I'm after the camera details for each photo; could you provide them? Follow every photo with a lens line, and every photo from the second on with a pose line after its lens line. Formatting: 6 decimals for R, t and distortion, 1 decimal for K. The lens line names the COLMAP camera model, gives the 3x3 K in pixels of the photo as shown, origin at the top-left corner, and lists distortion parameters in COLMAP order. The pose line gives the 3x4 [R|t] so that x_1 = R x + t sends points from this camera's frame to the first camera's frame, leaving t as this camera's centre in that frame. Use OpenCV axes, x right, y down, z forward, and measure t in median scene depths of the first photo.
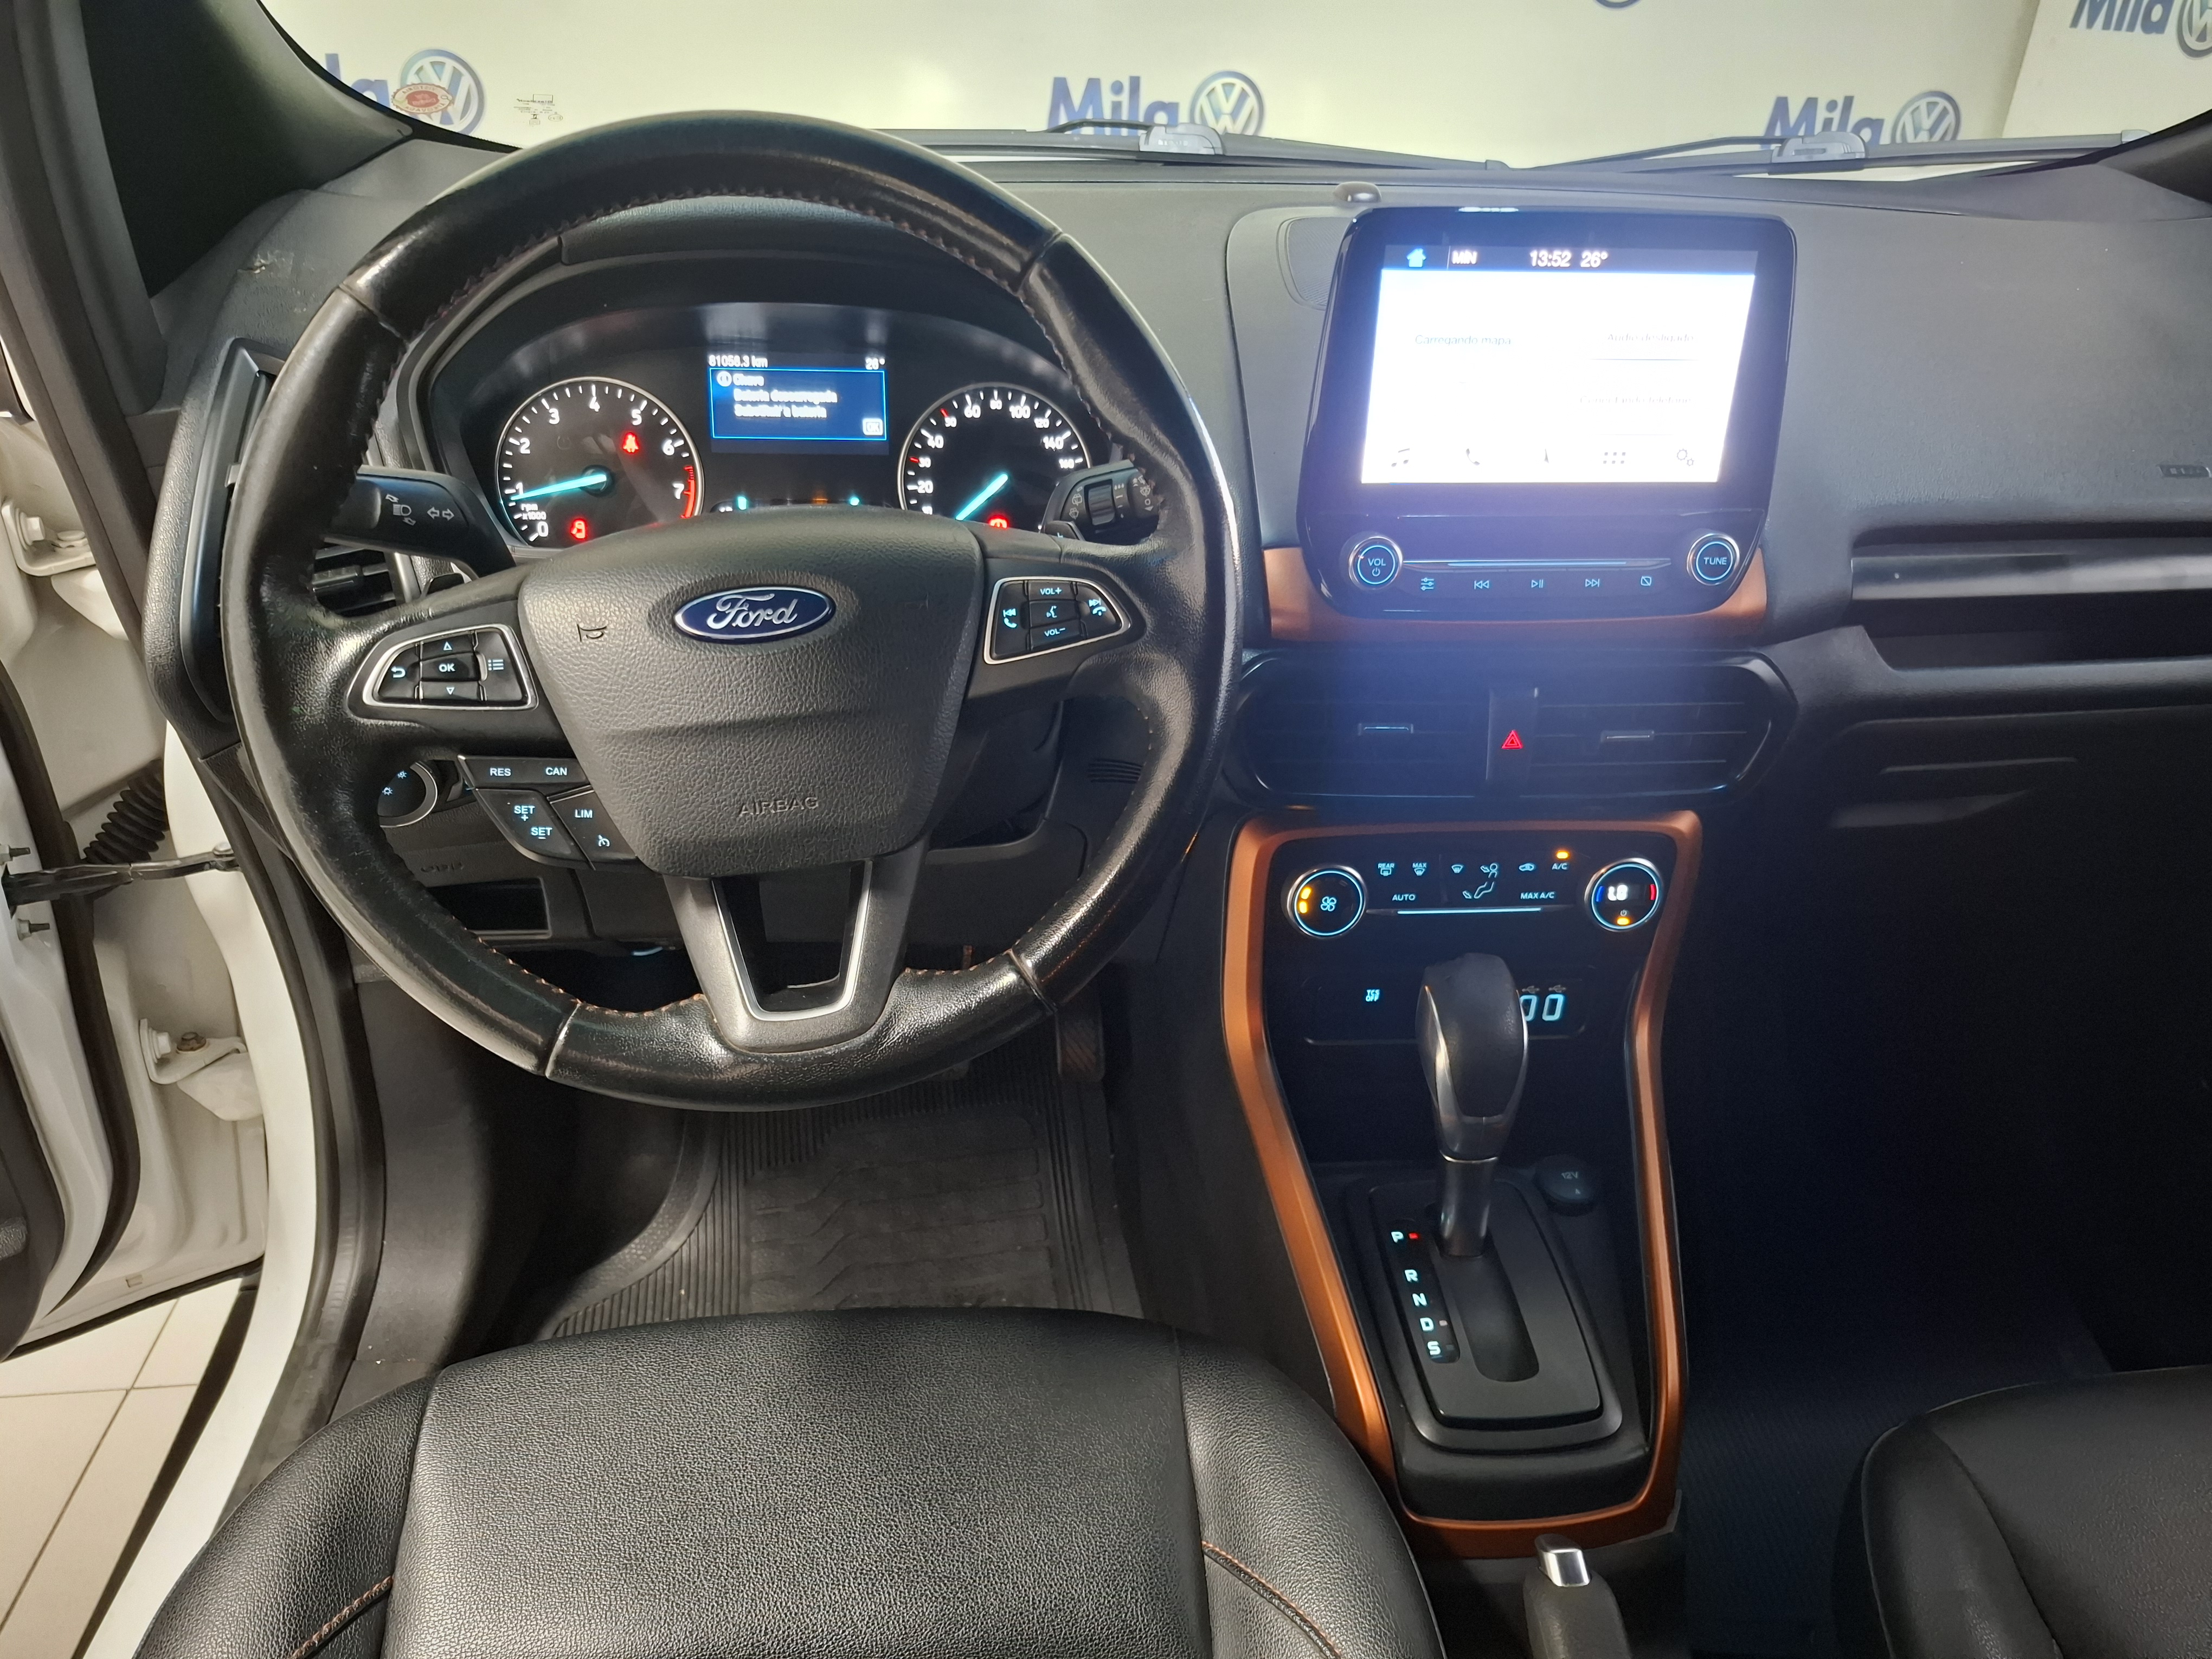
lens RADIAL K [[1578.3, 0, 1106.0], [0, 1578.3, 829.5], [0, 0, 1]] dist [0.088480, -0.123732]
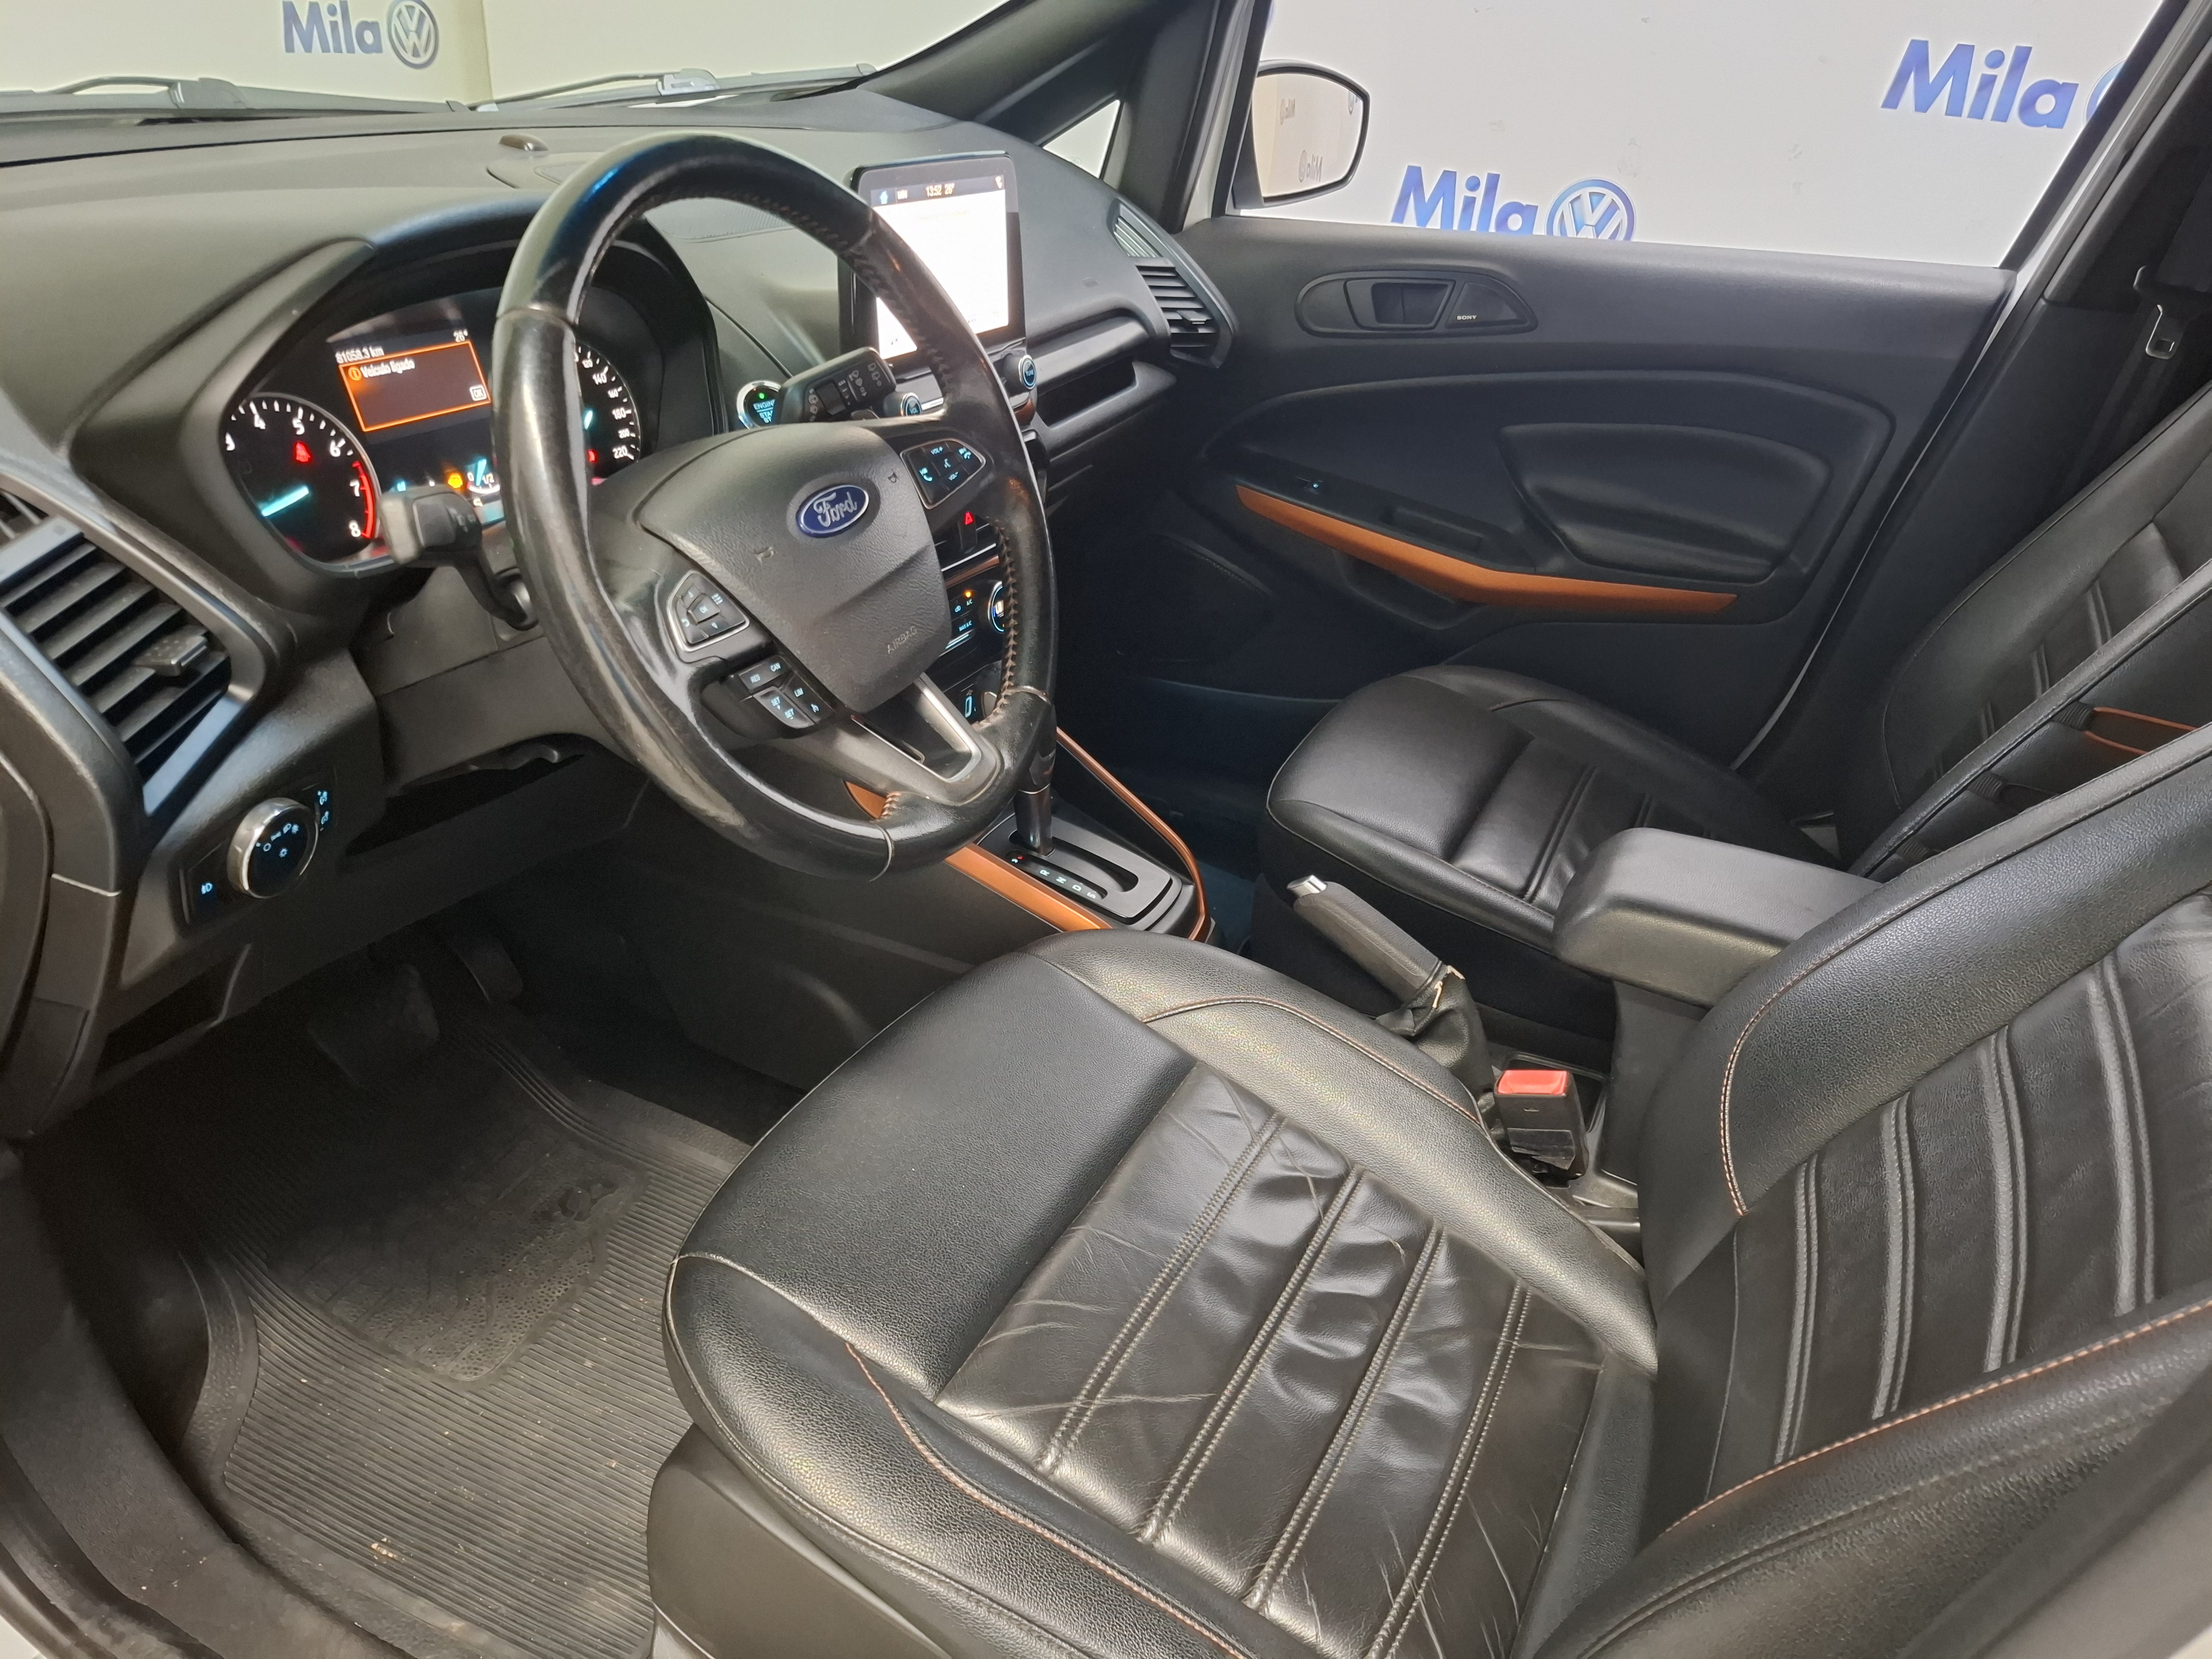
lens RADIAL K [[1578.3, 0, 1106.0], [0, 1578.3, 829.5], [0, 0, 1]] dist [0.088480, -0.123732]
pose [[0.521226, -0.392458, 0.757826, -0.887370], [0.341742, 0.909667, 0.236046, -0.092451], [-0.782008, 0.135948, 0.608261, 0.027172]]
